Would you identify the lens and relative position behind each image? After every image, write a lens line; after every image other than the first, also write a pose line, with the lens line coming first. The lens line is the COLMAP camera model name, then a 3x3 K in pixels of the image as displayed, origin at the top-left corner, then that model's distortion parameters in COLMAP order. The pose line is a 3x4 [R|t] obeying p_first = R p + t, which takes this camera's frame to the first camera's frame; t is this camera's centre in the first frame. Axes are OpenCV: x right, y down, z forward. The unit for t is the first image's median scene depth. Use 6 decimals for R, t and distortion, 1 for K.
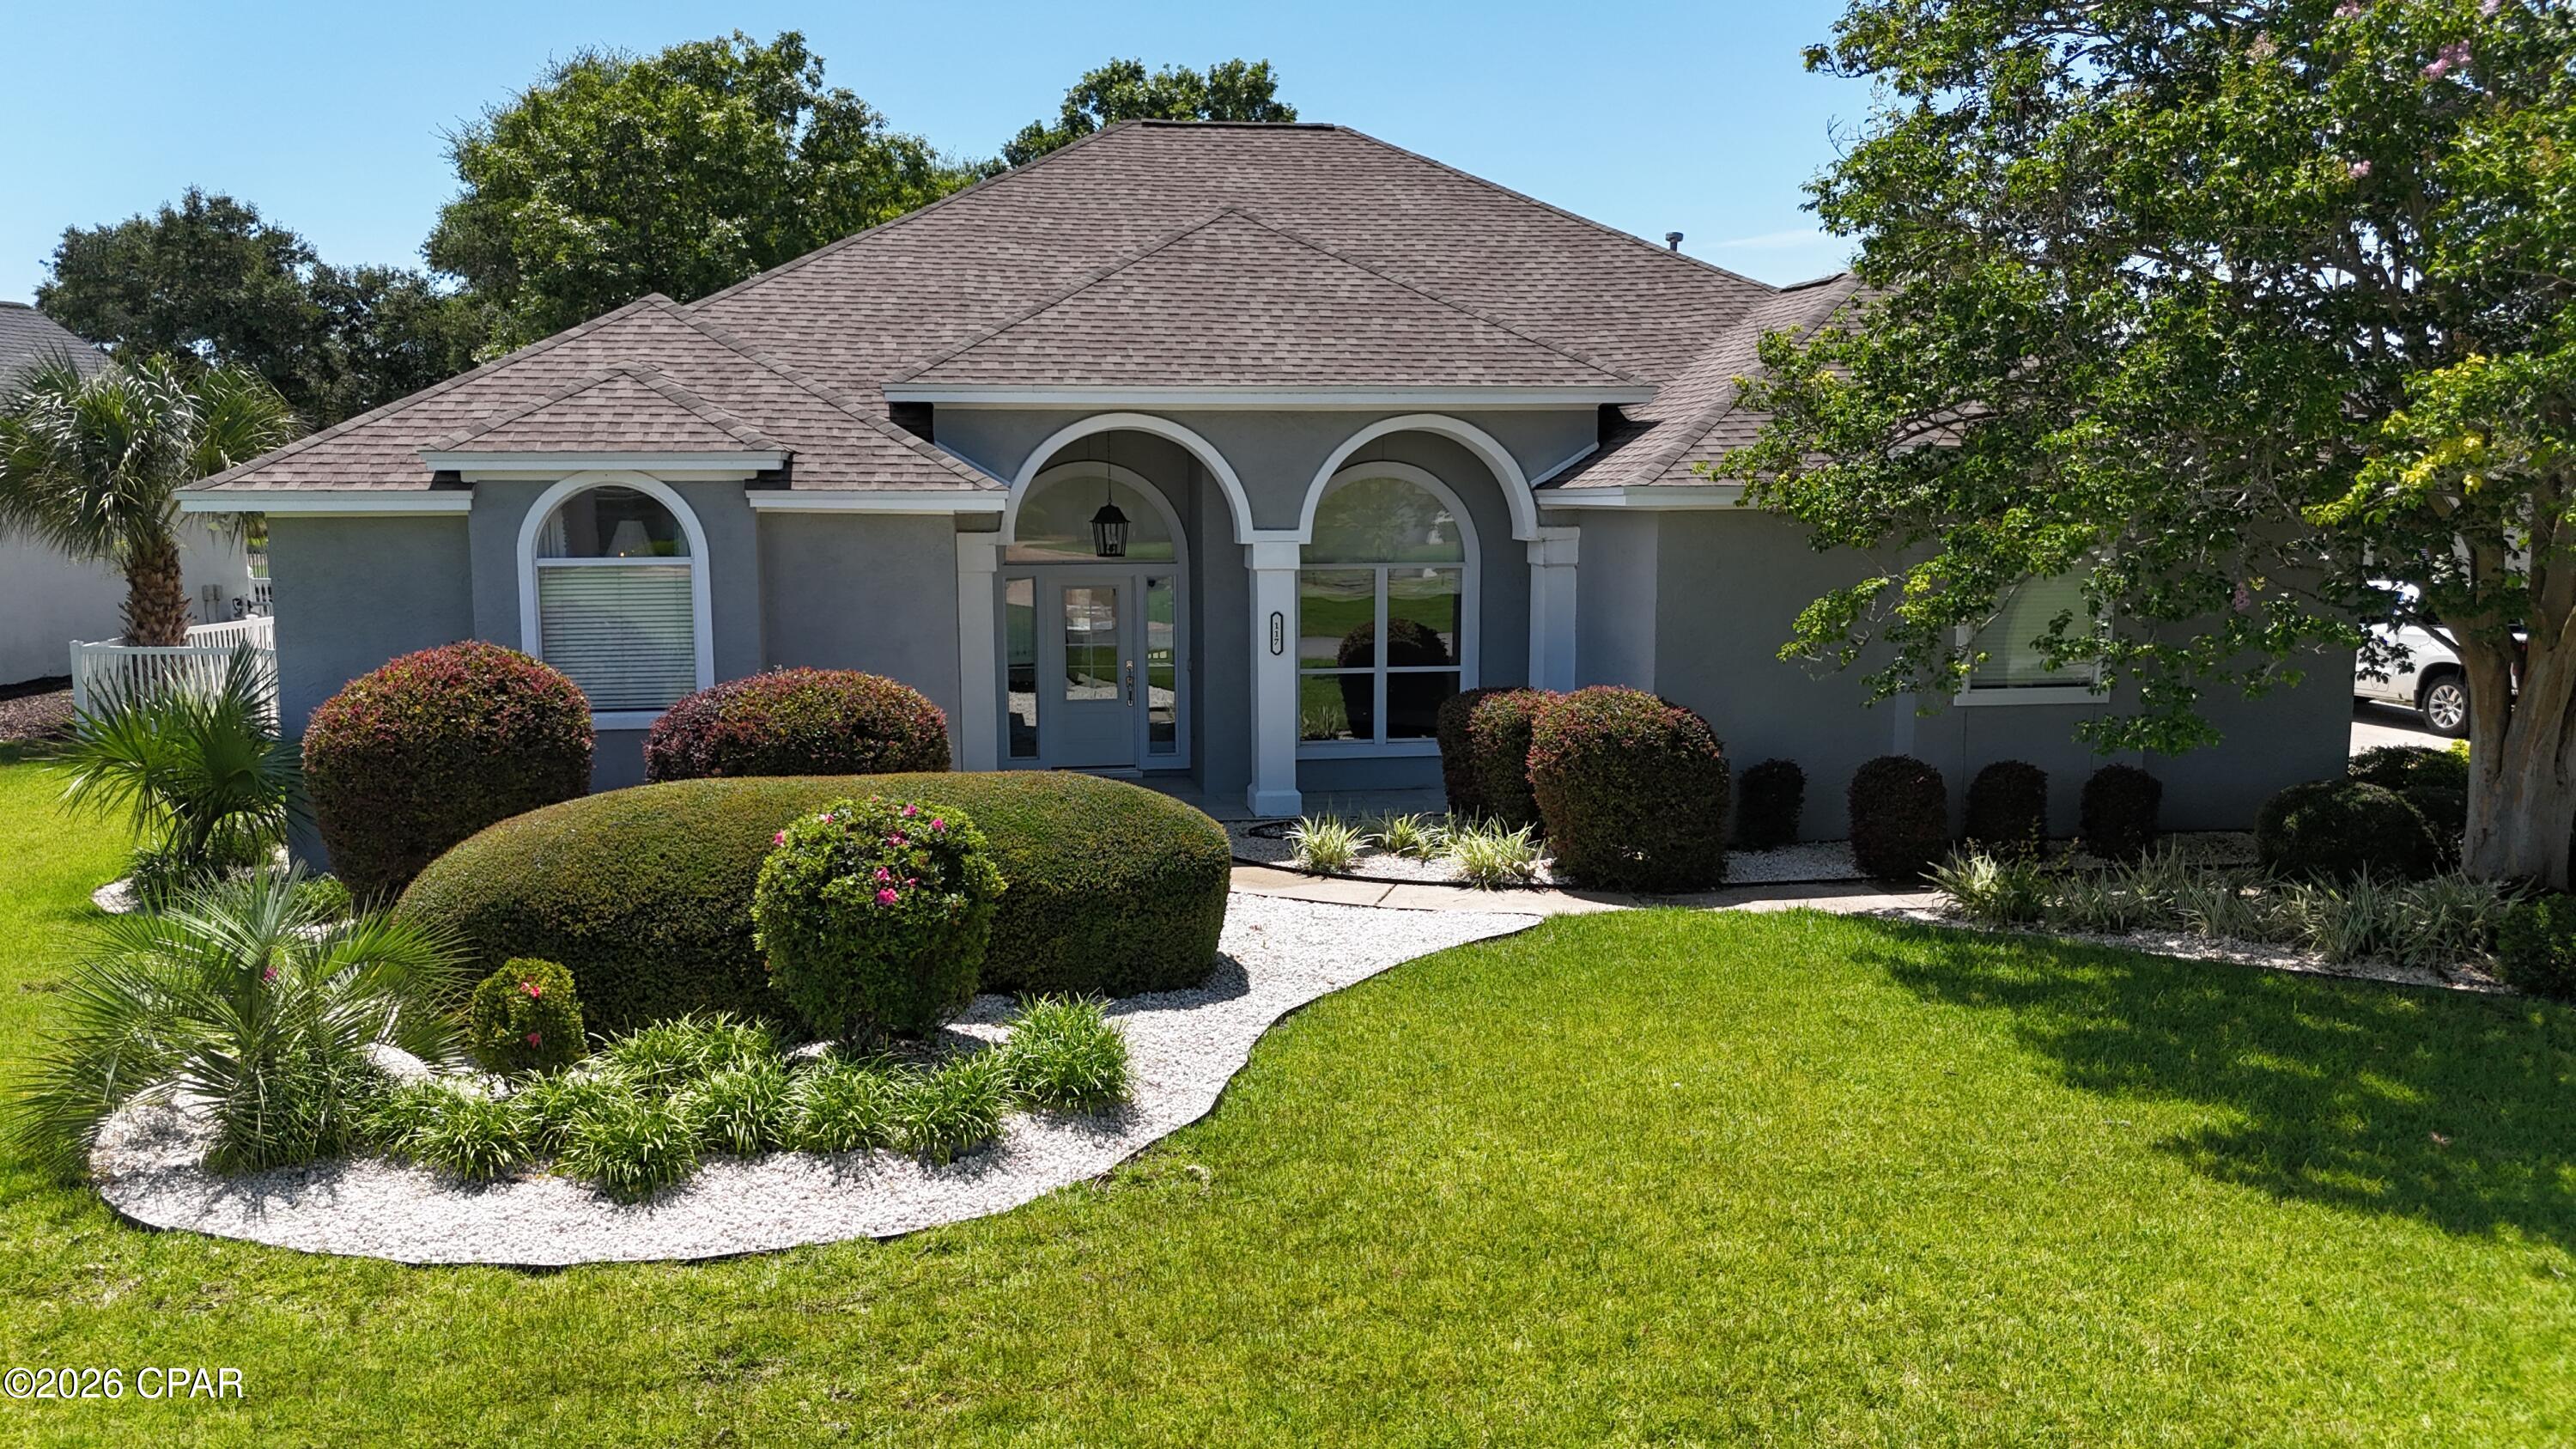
lens RADIAL K [[1902.1, 0, 1271.7], [0, 1902.1, 711.8], [0, 0, 1]] dist [0.077969, -0.083223]
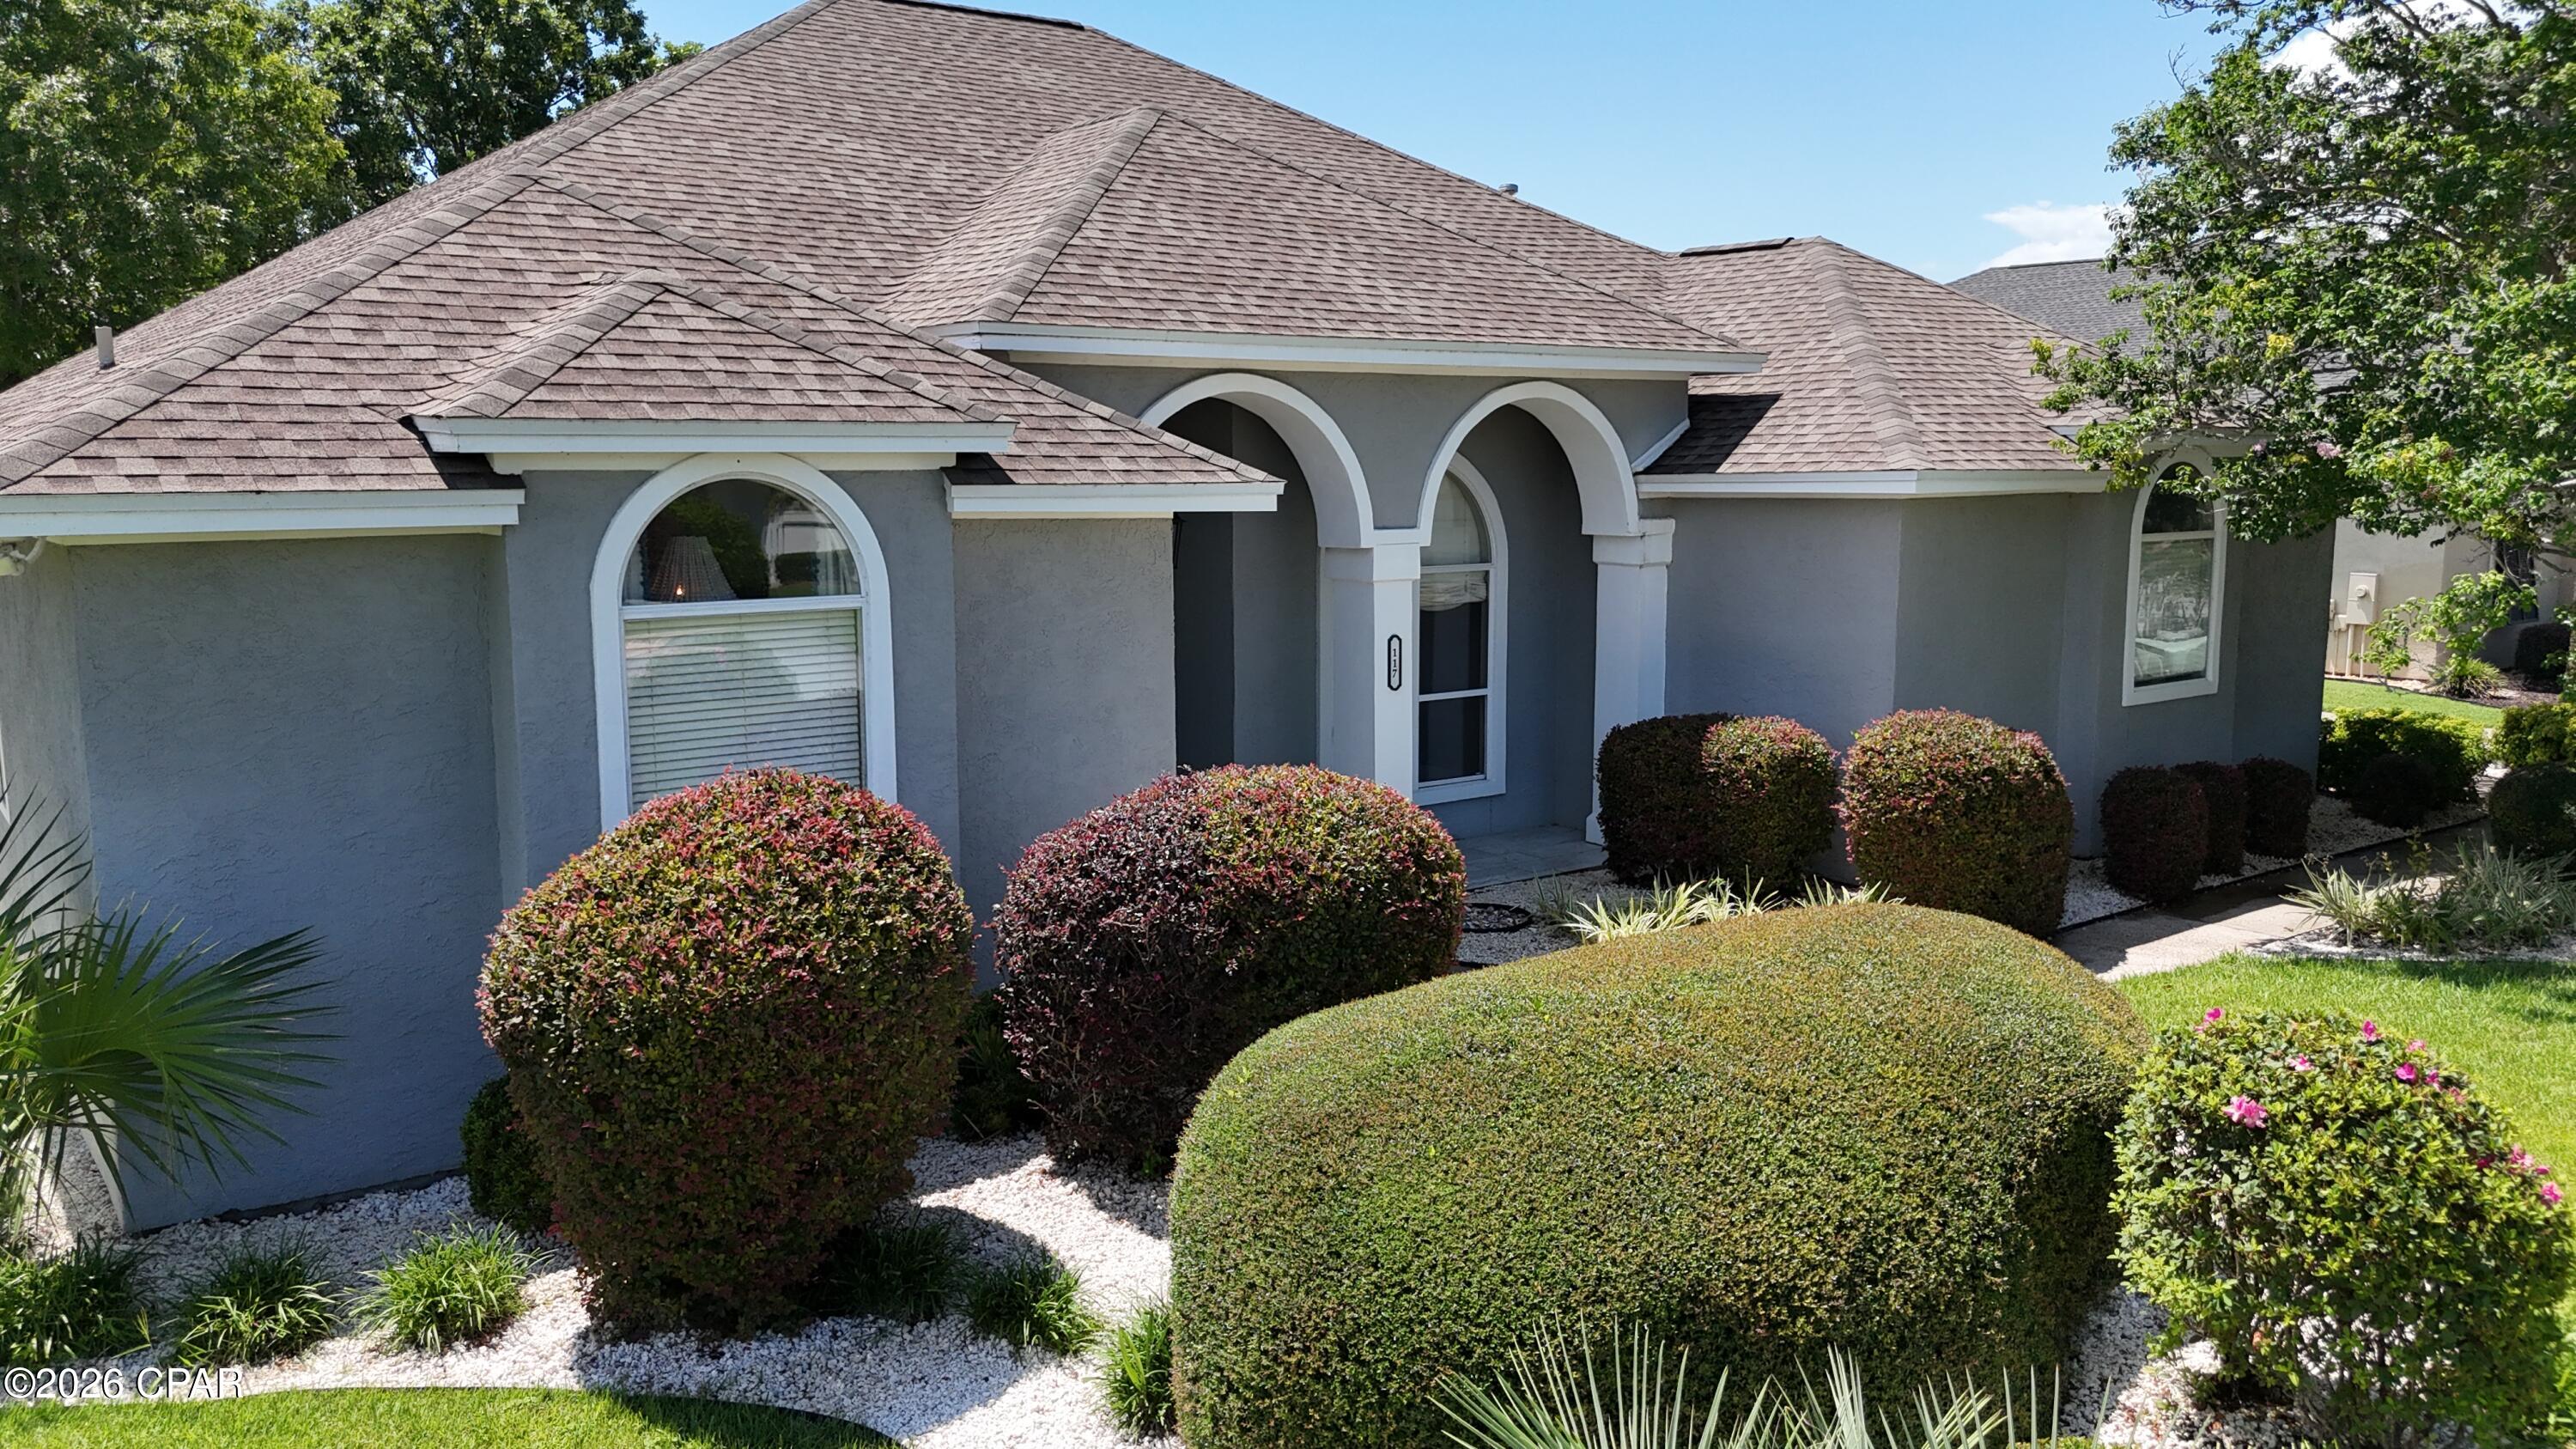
lens RADIAL K [[1902.1, 0, 1271.7], [0, 1902.1, 711.8], [0, 0, 1]] dist [0.077969, -0.083223]
pose [[0.882701, -0.062368, 0.465779, -0.458092], [0.057464, 0.998041, 0.024738, -0.048791], [-0.466409, 0.004930, 0.884555, 0.381653]]
